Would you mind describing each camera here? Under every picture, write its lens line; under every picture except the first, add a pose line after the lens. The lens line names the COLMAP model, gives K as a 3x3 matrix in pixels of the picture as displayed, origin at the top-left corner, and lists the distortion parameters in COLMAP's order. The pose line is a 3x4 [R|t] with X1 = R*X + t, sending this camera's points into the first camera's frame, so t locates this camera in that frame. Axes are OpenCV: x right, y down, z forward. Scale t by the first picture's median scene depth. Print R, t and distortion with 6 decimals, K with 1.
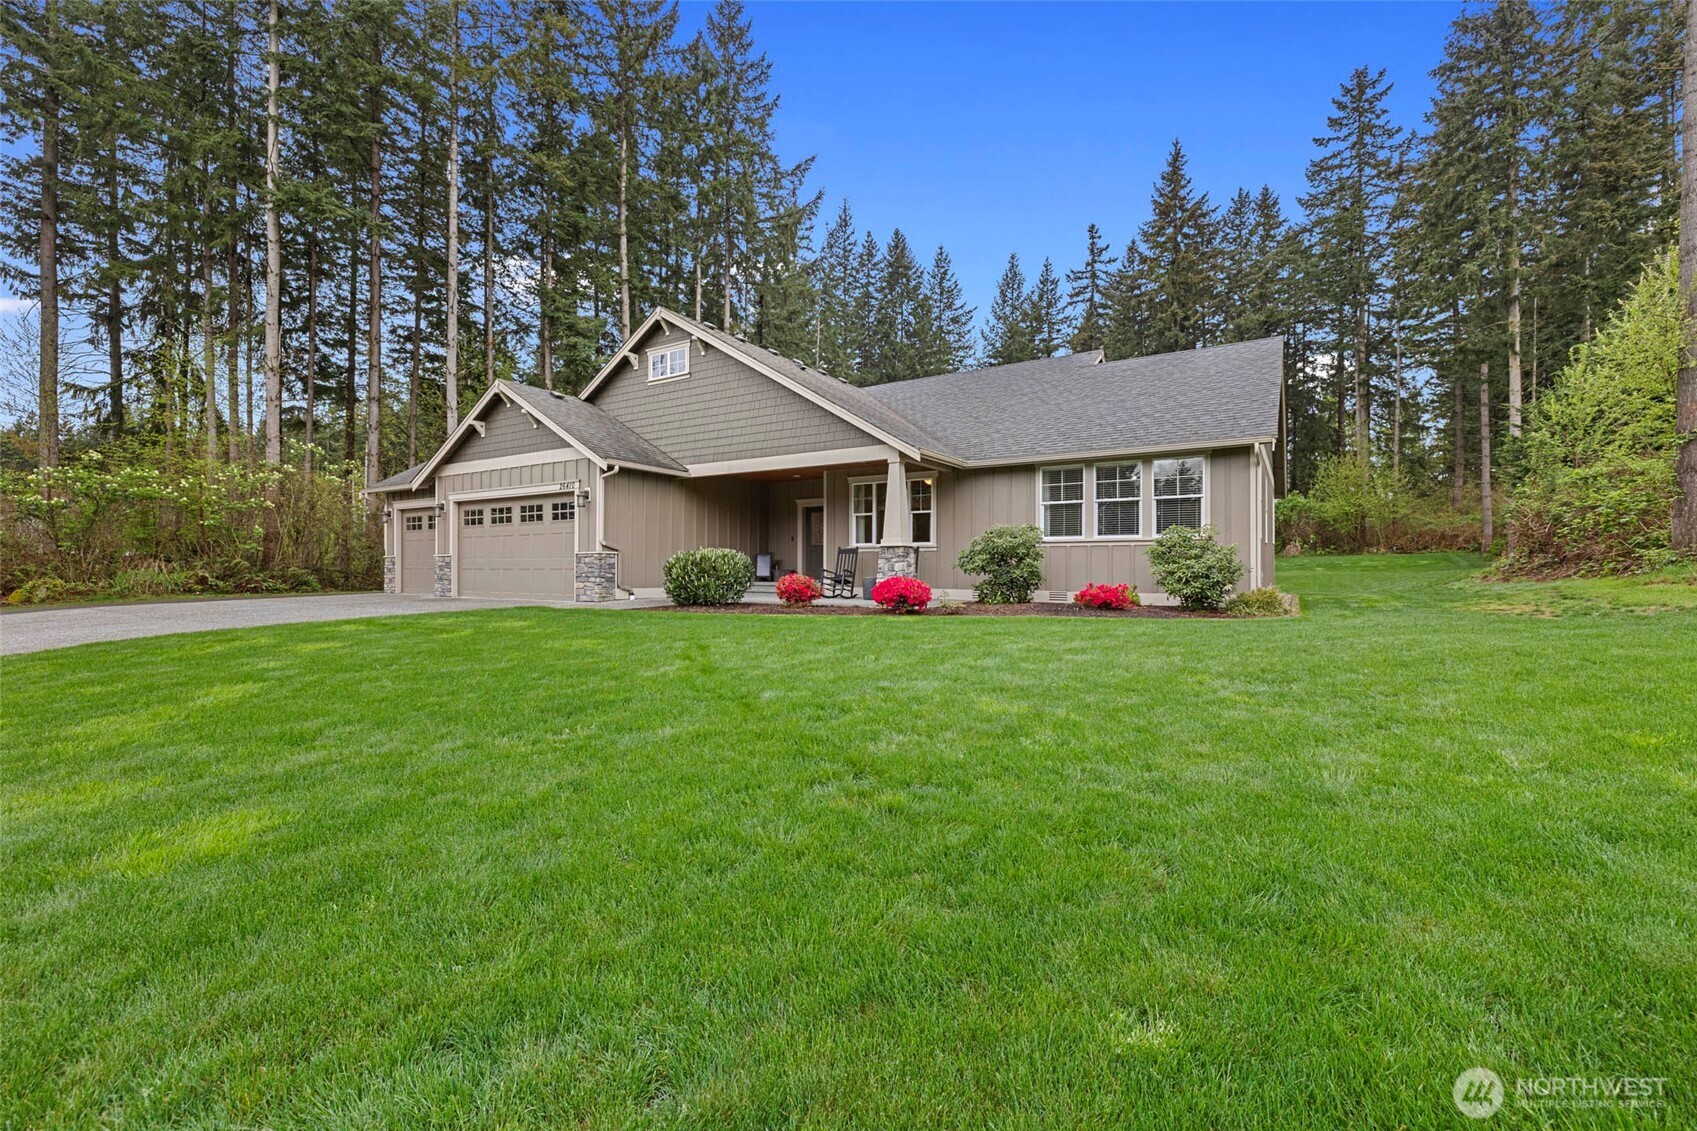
lens RADIAL K [[725.0, 0, 848.5], [0, 725.0, 565.5], [0, 0, 1]] dist [0.001307, 0.000182]
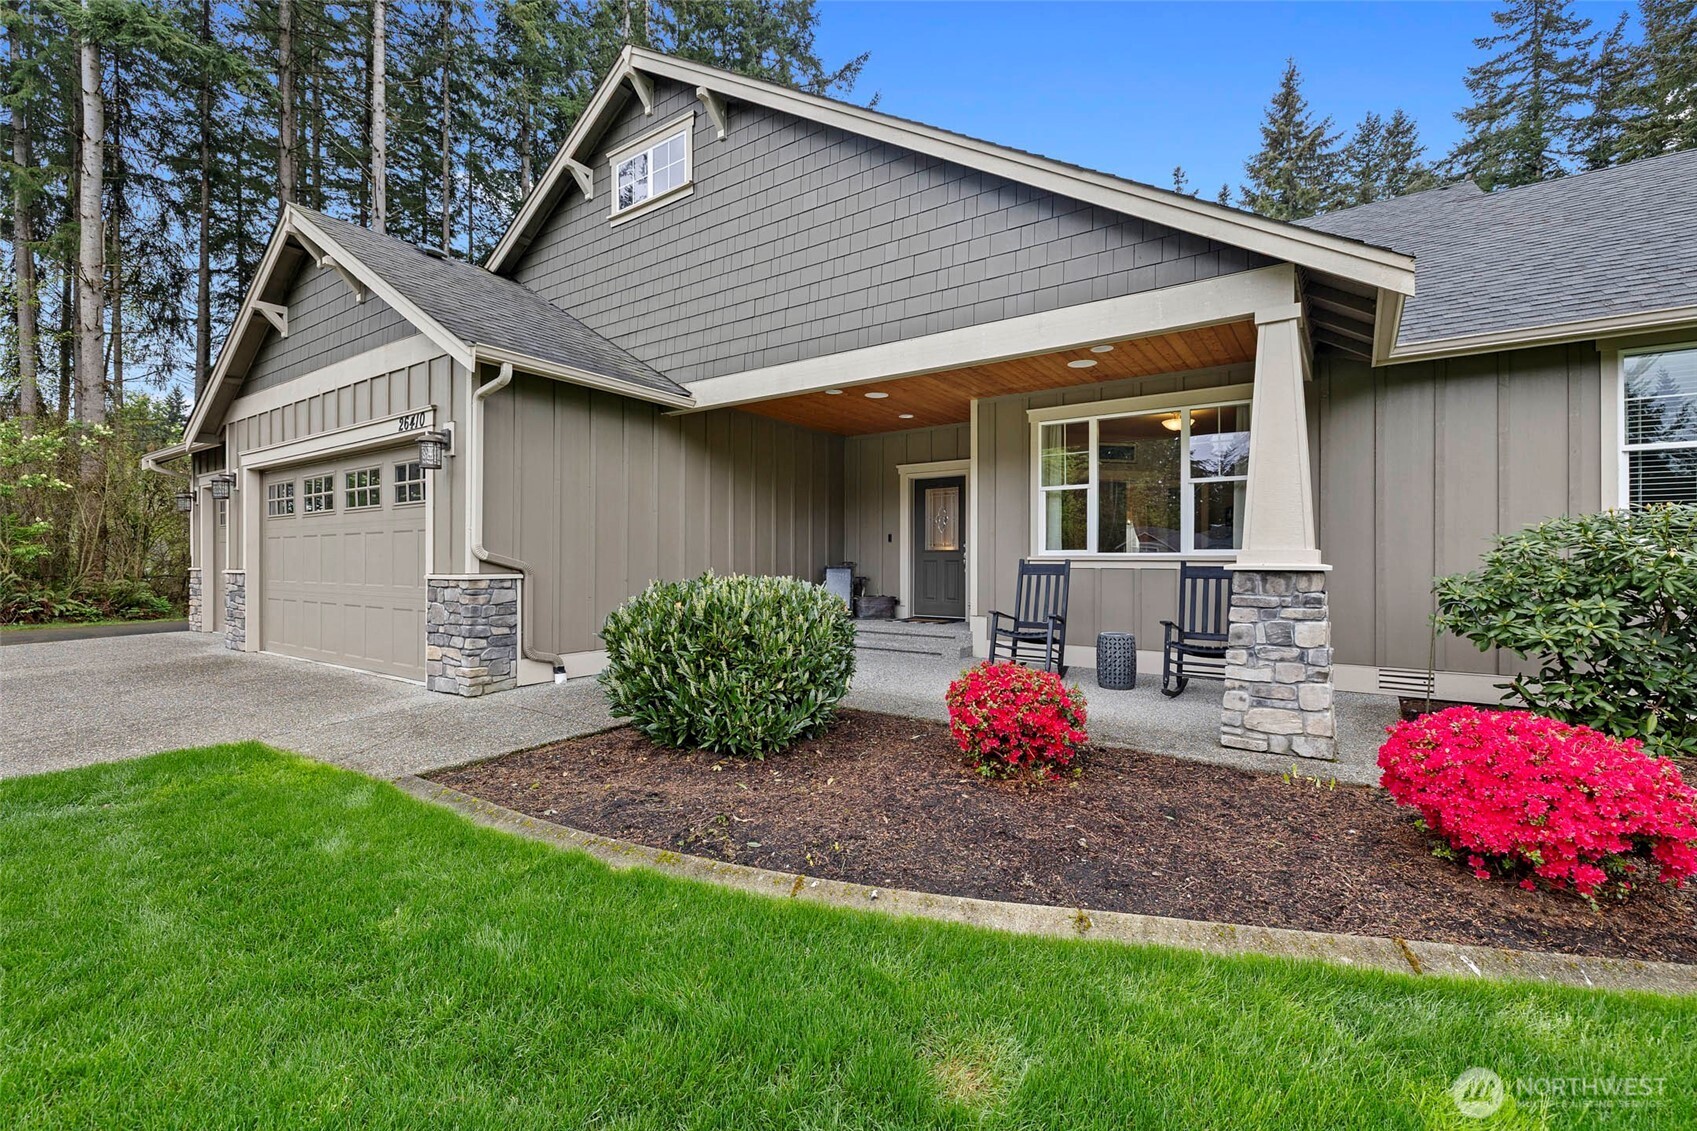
lens RADIAL K [[725.0, 0, 848.5], [0, 725.0, 565.5], [0, 0, 1]] dist [0.001307, 0.000182]
pose [[0.999209, -0.000237, -0.039757, -0.095804], [0.000693, 0.999934, 0.011448, -0.025183], [0.039752, -0.011466, 0.999144, 0.508443]]
